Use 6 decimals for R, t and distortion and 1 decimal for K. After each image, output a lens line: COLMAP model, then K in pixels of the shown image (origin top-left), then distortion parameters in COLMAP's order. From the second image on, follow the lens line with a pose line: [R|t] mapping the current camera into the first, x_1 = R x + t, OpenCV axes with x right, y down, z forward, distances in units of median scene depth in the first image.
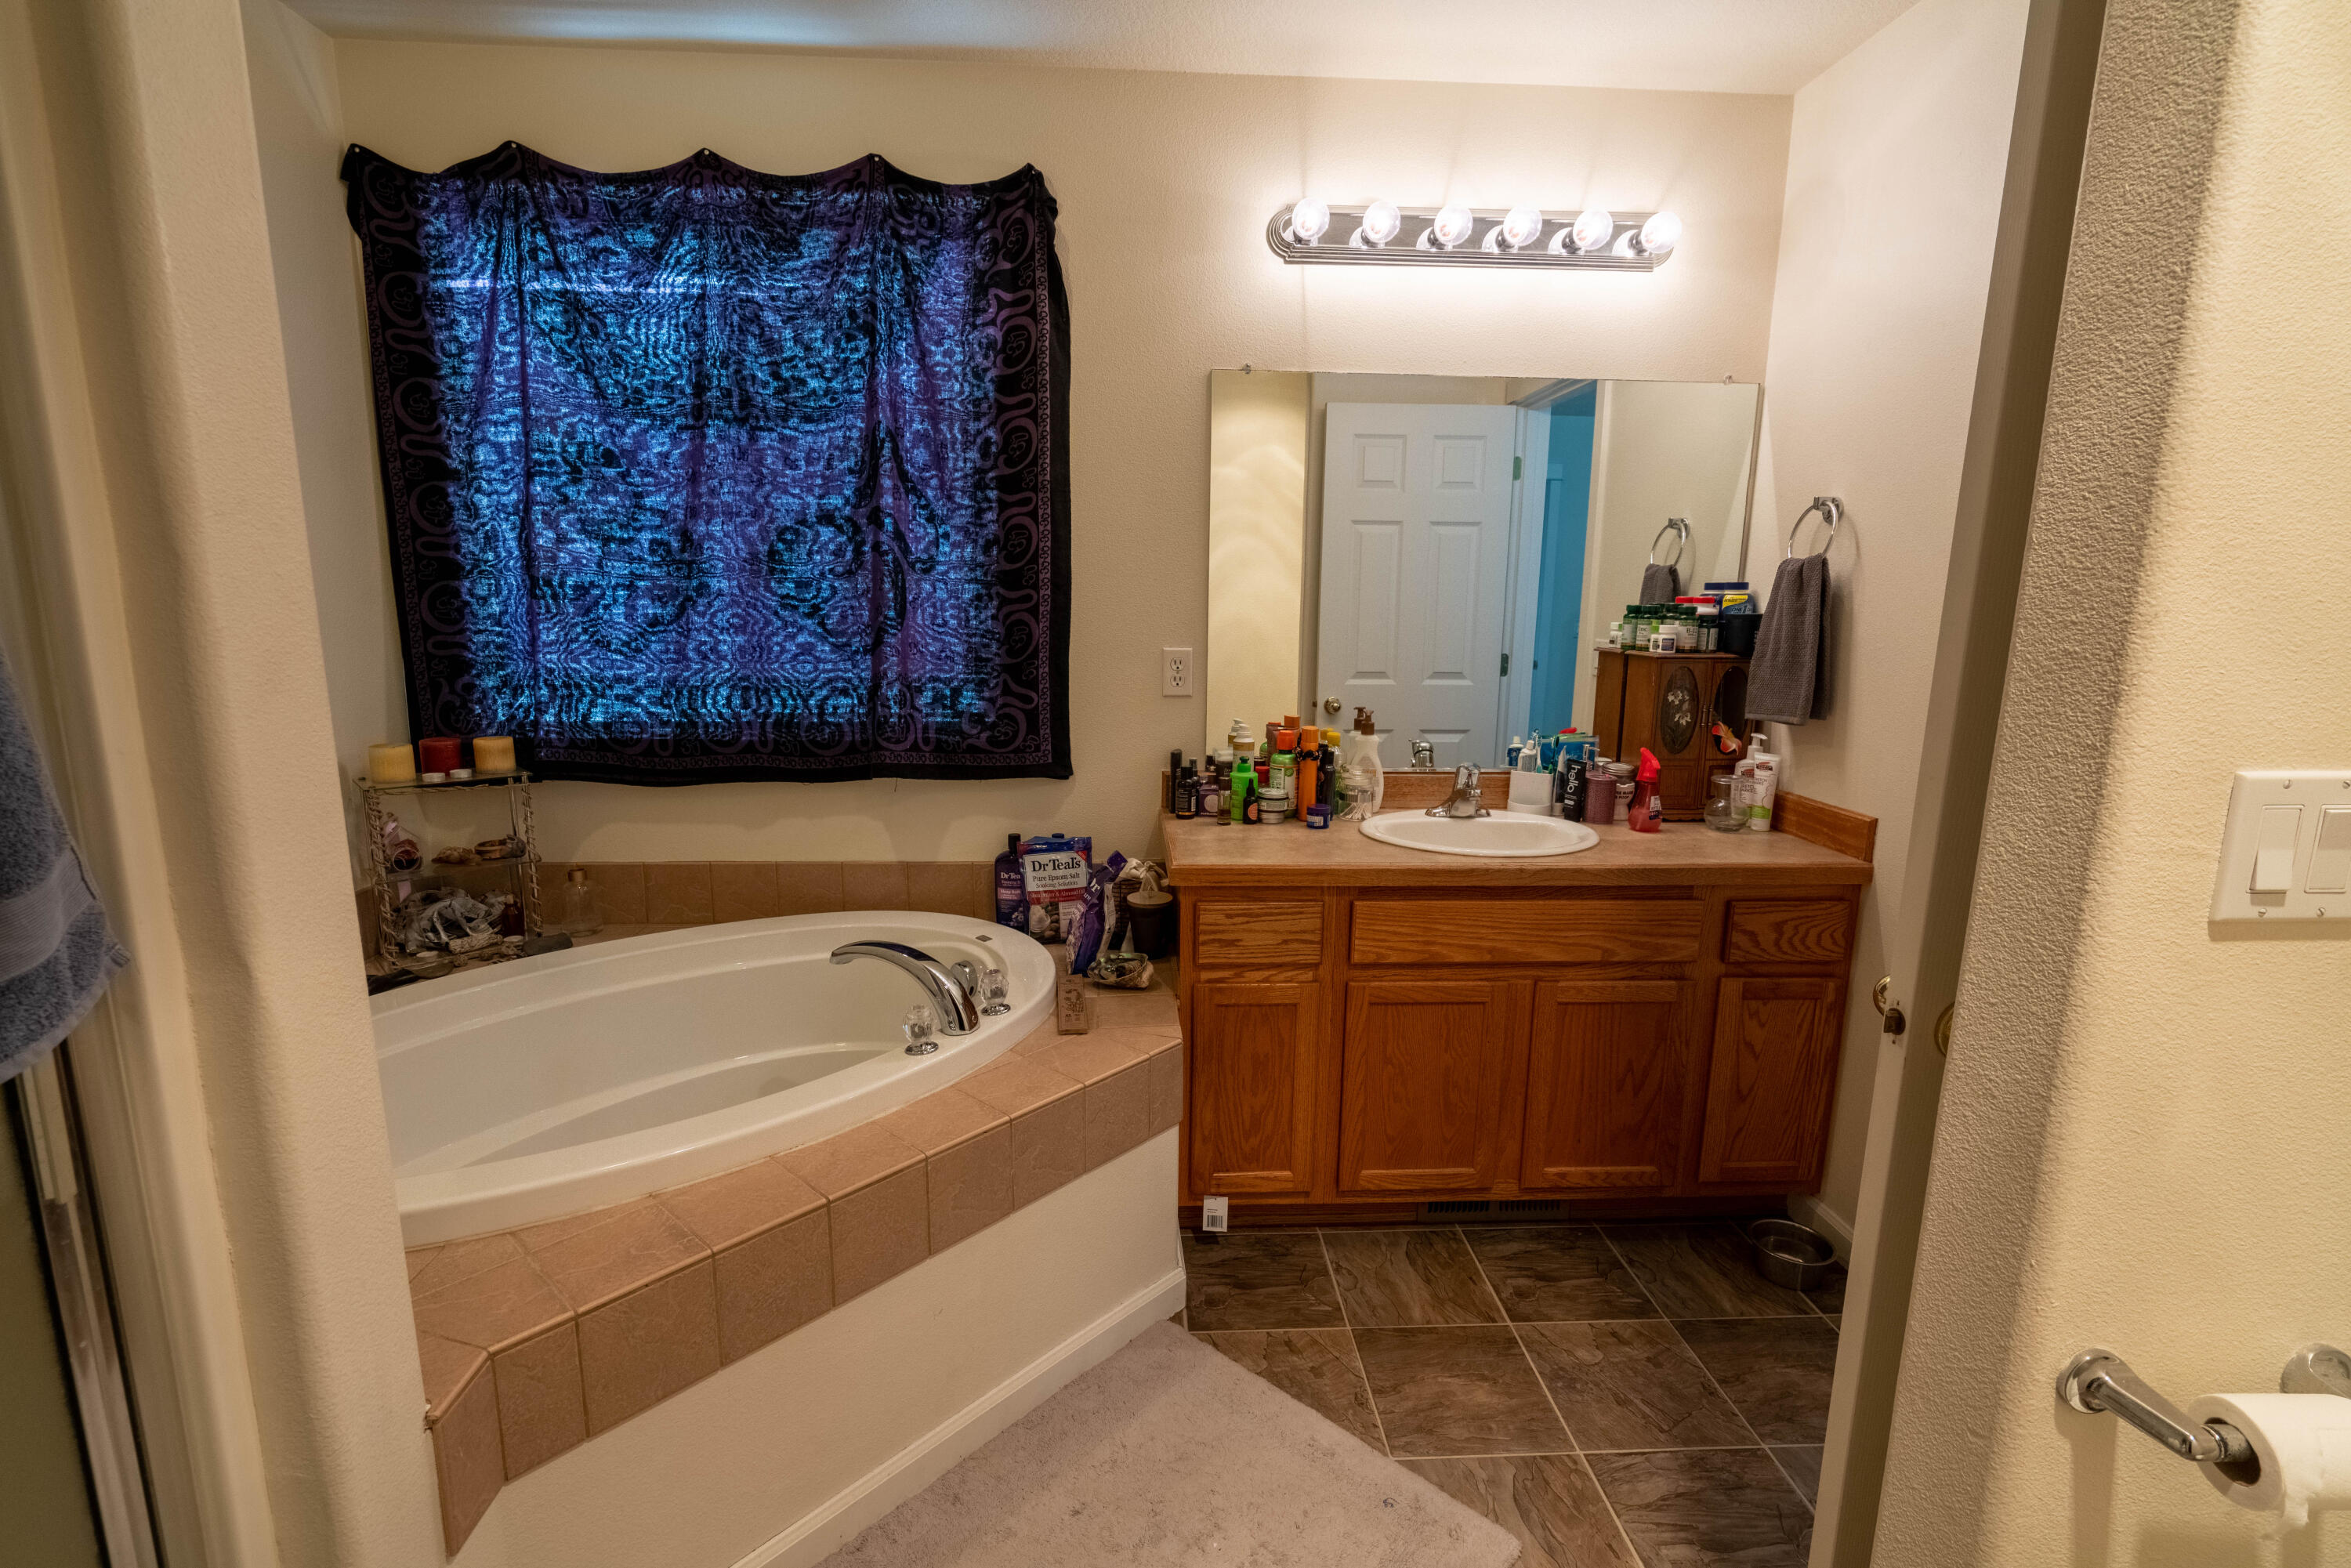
lens RADIAL K [[1064.5, 0, 1178.0], [0, 1064.5, 784.2], [0, 0, 1]] dist [-0.006004, 0.003360]
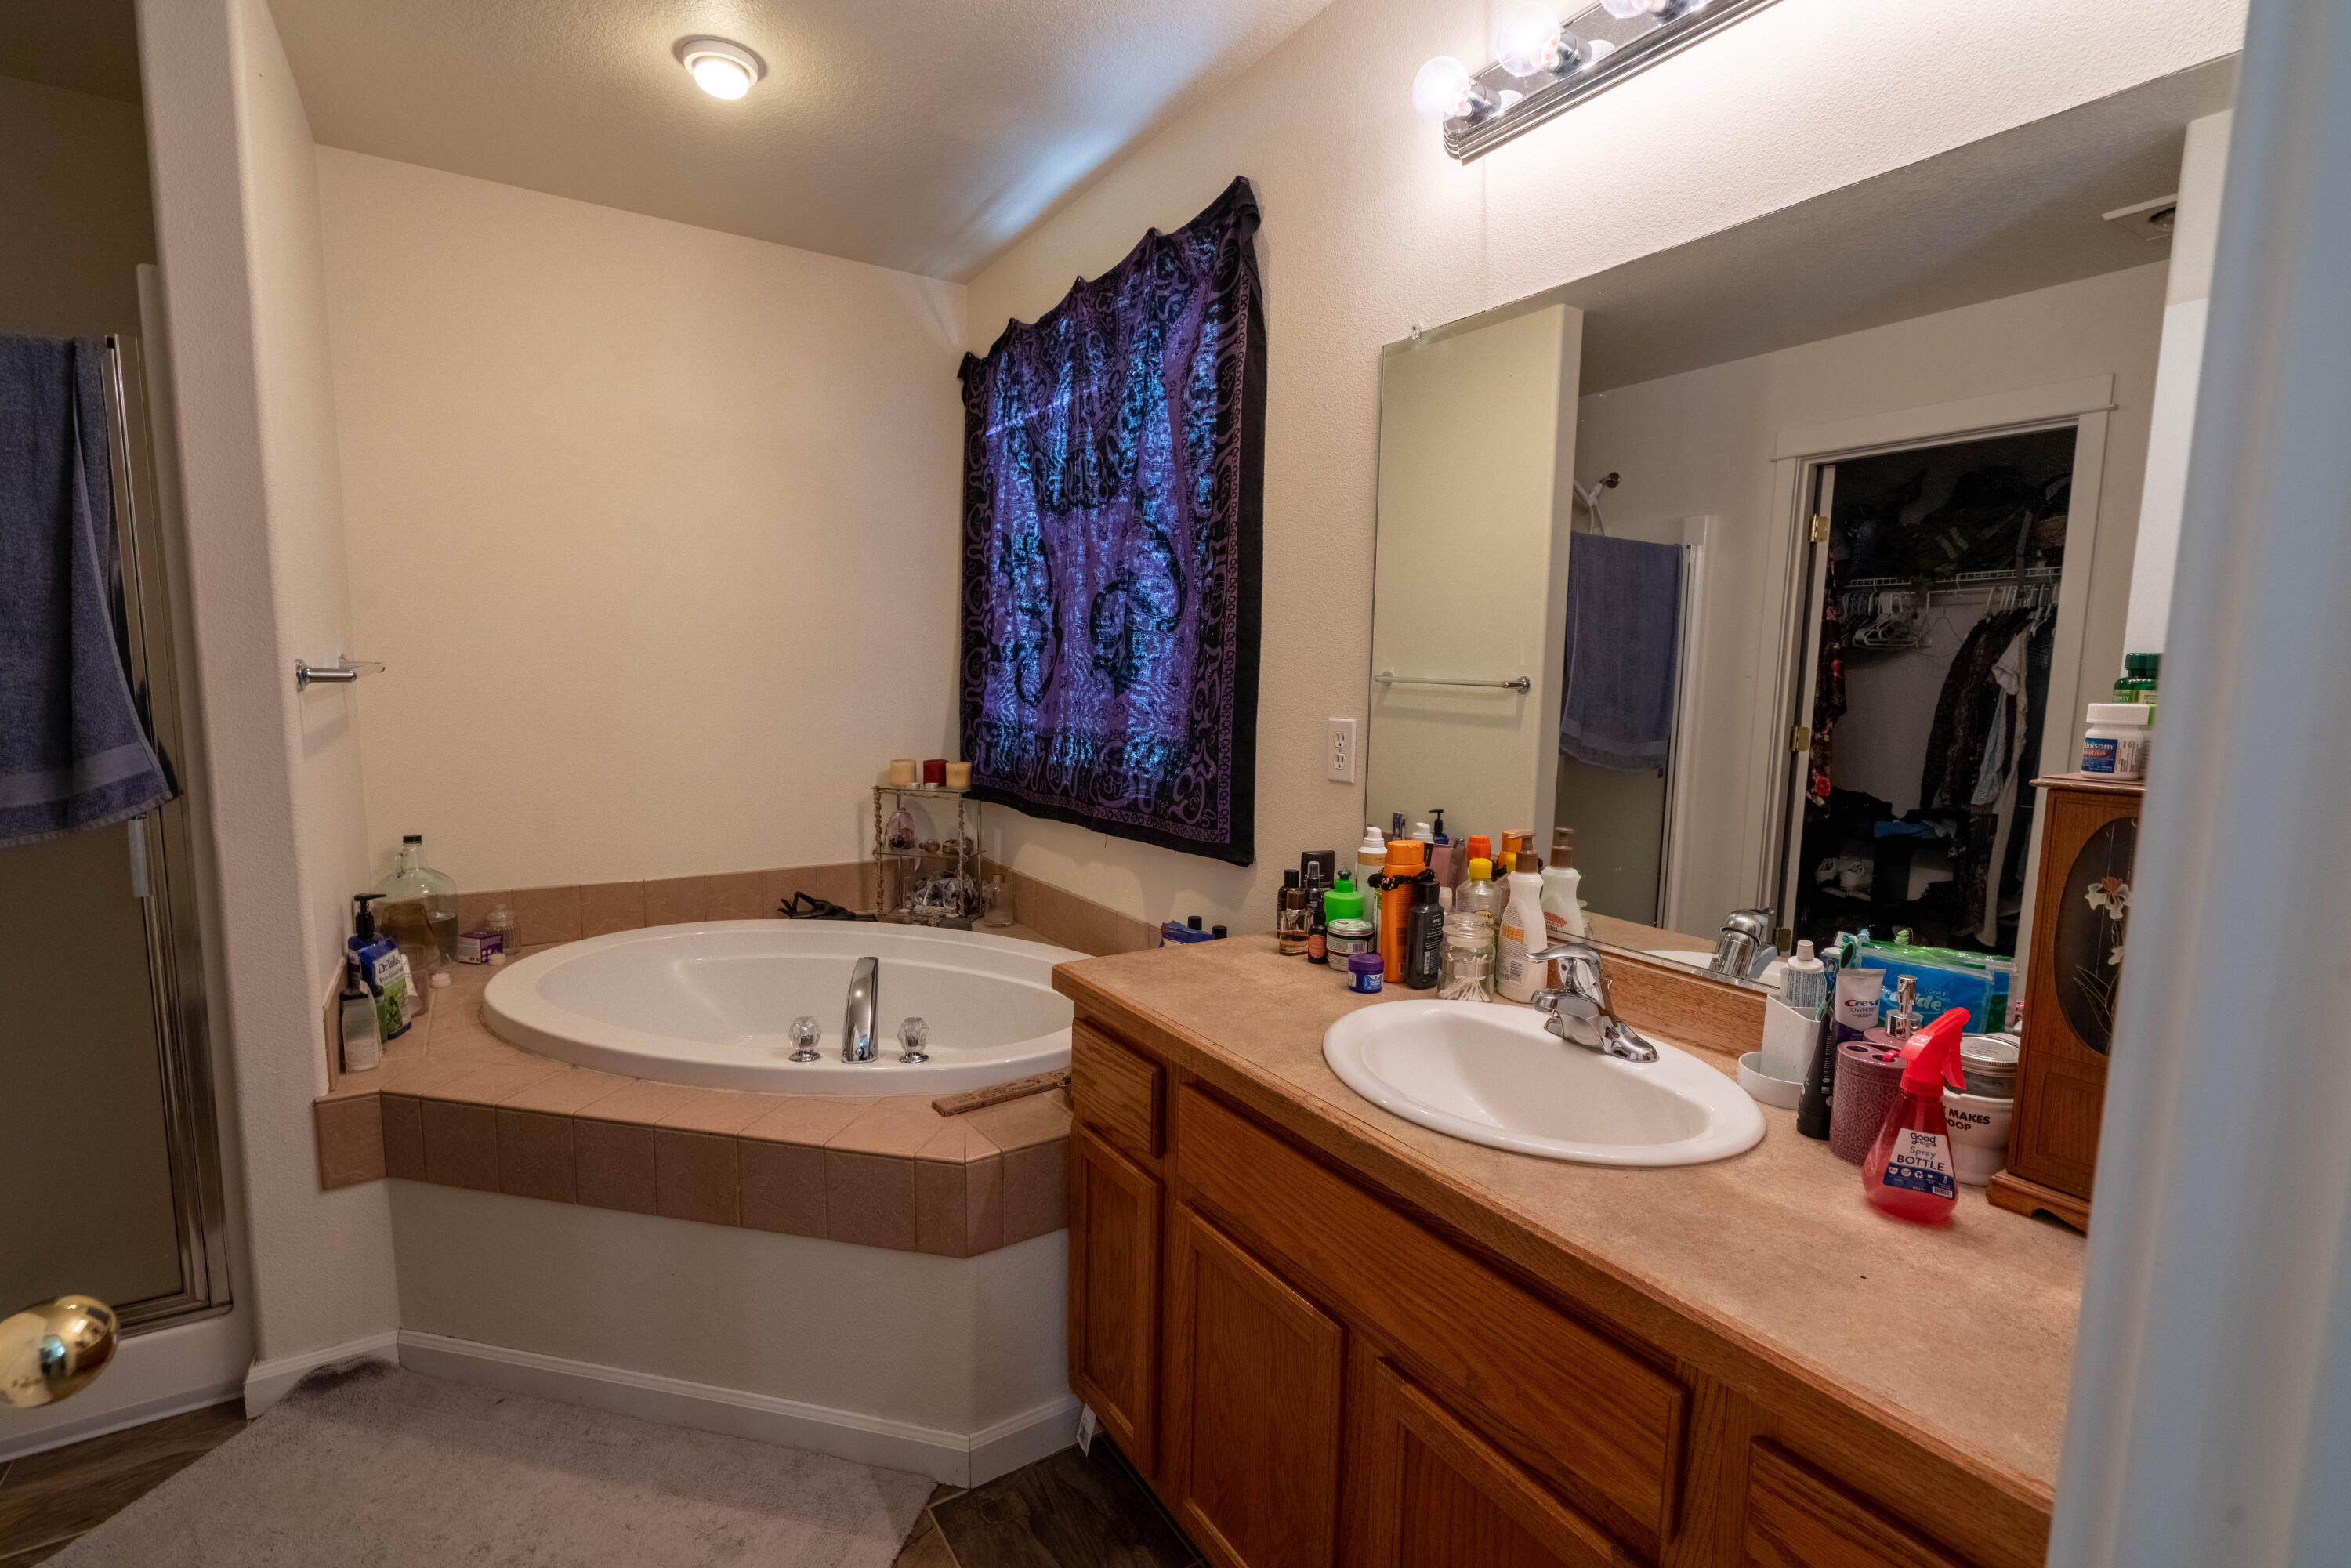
lens RADIAL K [[1064.5, 0, 1165.5], [0, 1064.5, 791.5], [0, 0, 1]] dist [-0.006004, 0.003360]
pose [[0.486344, 0.100950, -0.867916, 0.646973], [-0.175239, 0.984391, 0.016301, -0.072590], [0.856014, 0.144165, 0.496443, 0.559461]]
